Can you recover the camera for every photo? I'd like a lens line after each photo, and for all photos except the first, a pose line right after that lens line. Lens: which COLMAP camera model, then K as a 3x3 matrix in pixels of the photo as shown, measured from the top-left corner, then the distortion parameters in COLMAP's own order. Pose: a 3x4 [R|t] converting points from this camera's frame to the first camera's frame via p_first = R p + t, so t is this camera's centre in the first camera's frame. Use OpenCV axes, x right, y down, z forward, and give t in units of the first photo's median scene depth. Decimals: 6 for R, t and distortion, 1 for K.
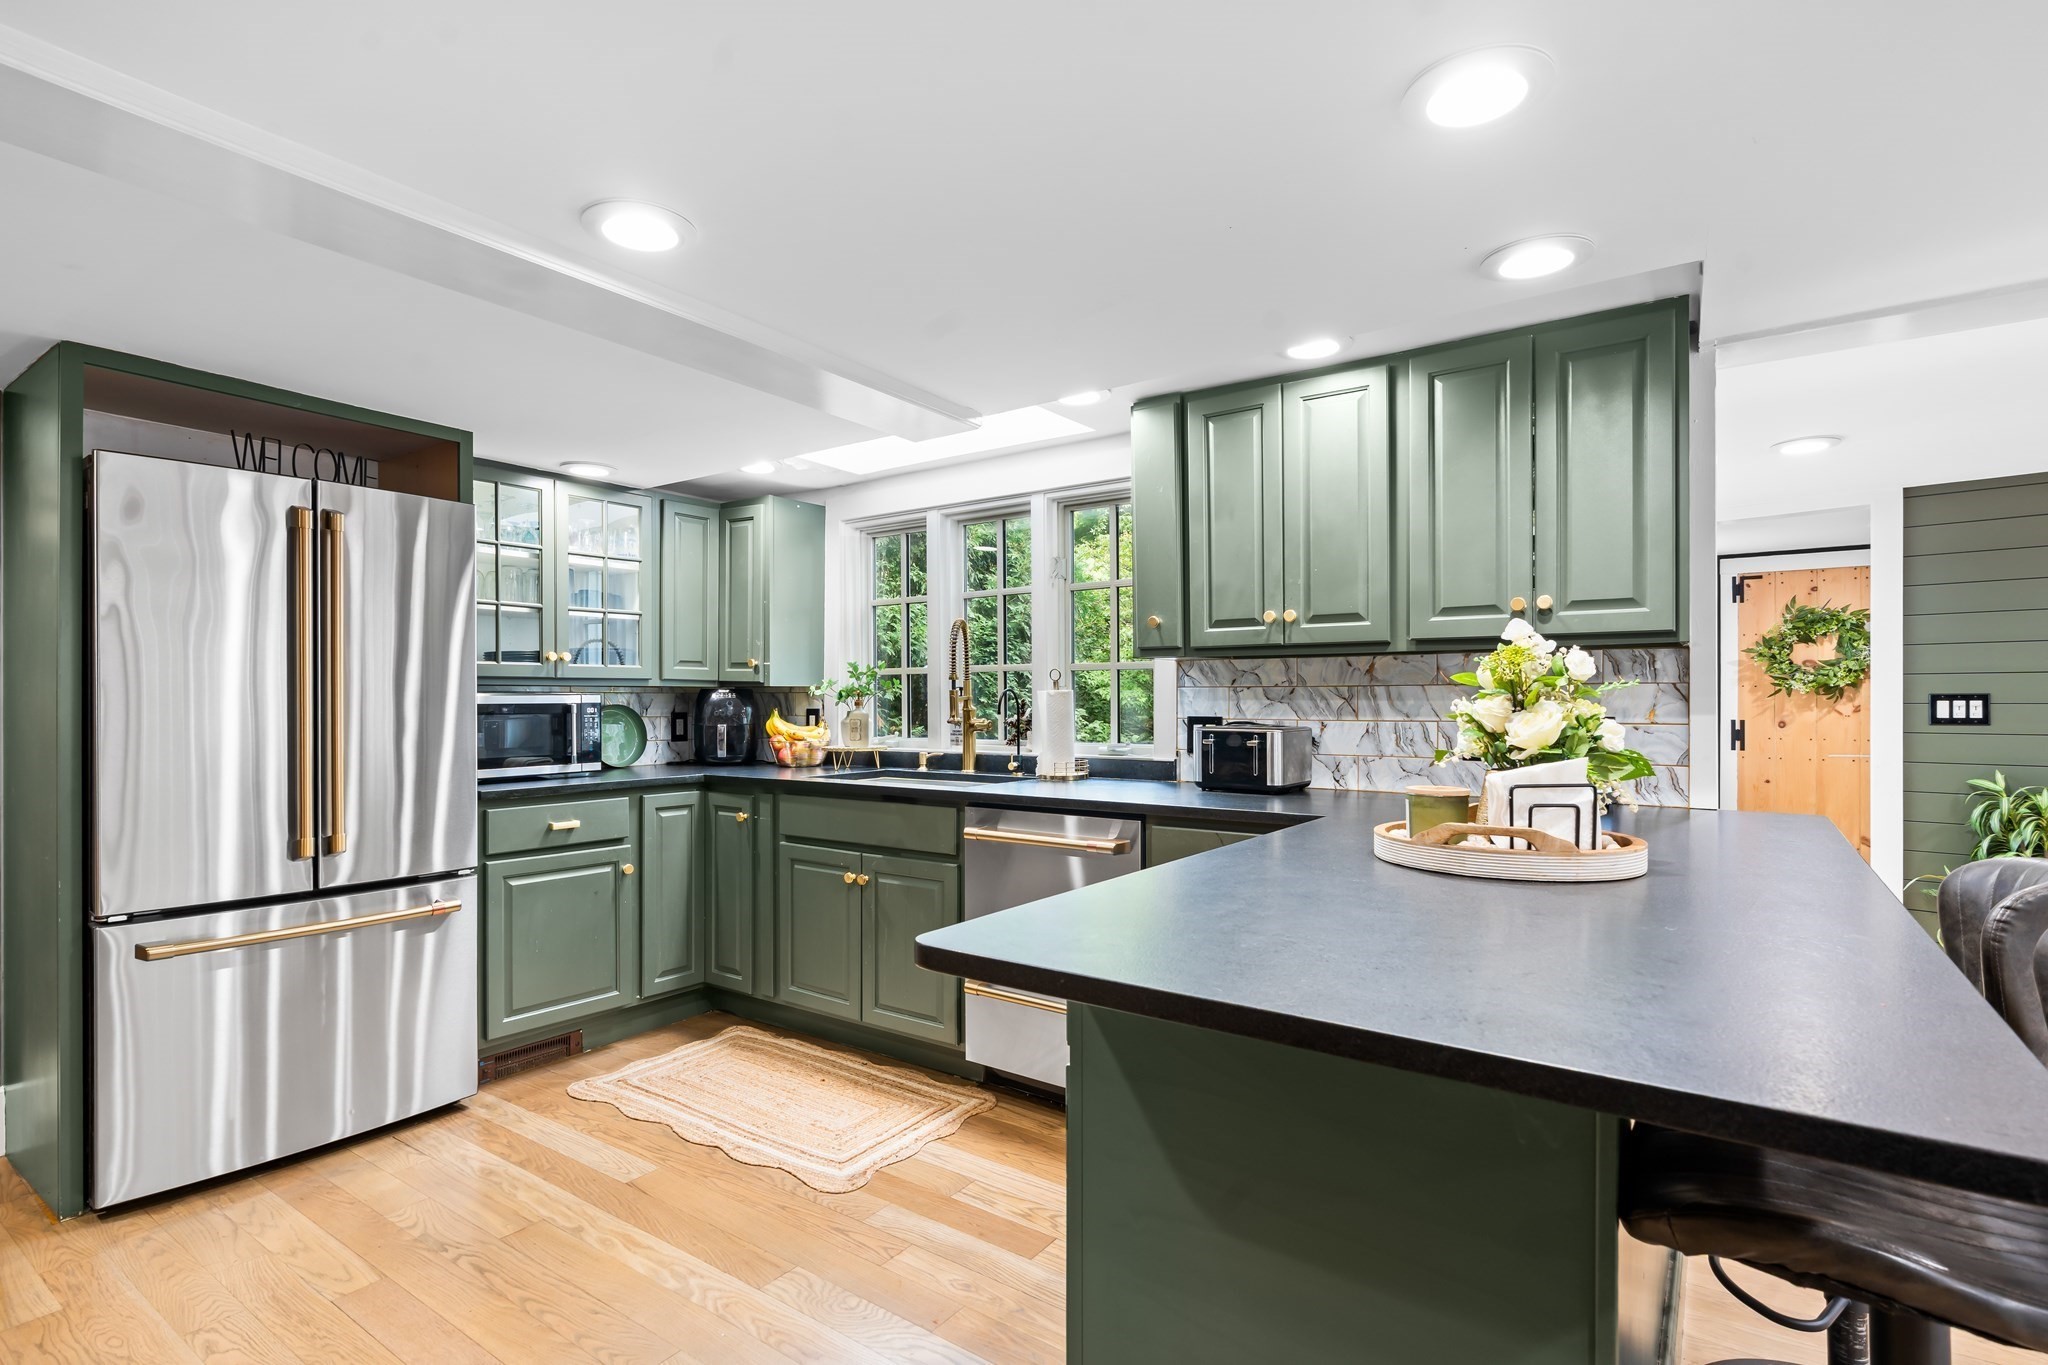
lens RADIAL K [[994.1, 0, 1020.1], [0, 994.1, 699.4], [0, 0, 1]] dist [0.002221, 0.000068]
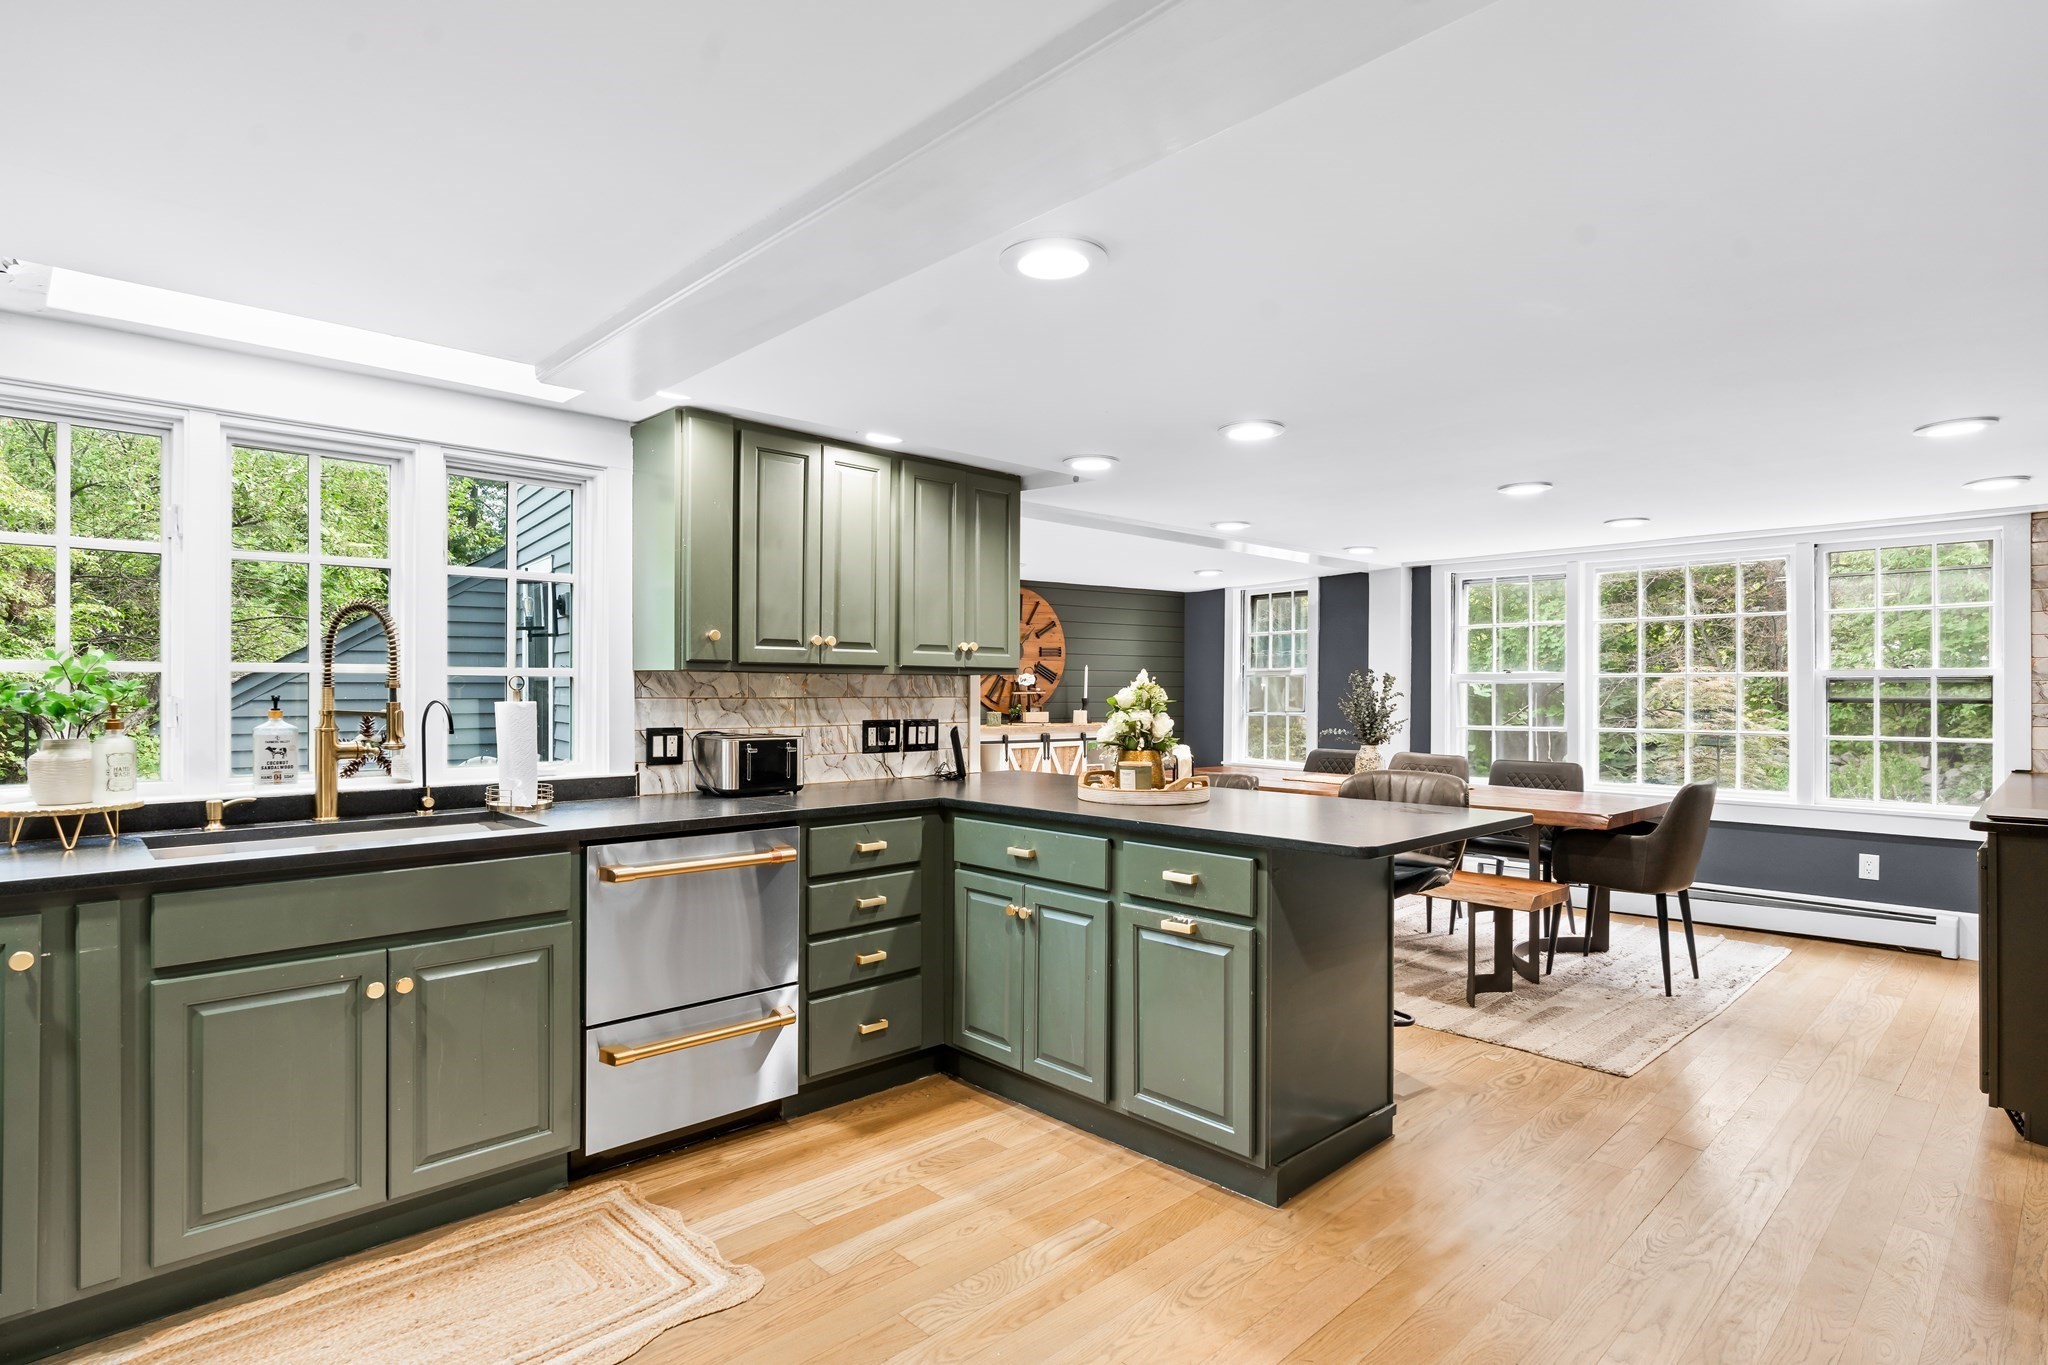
lens RADIAL K [[1040.4, 0, 1021.1], [0, 1040.4, 682.8], [0, 0, 1]] dist [0.000234, -0.000101]
pose [[0.178444, 0.011762, 0.983880, -0.864226], [-0.001315, 0.999931, -0.011715, -0.017833], [-0.983949, 0.000796, 0.178447, 0.510817]]
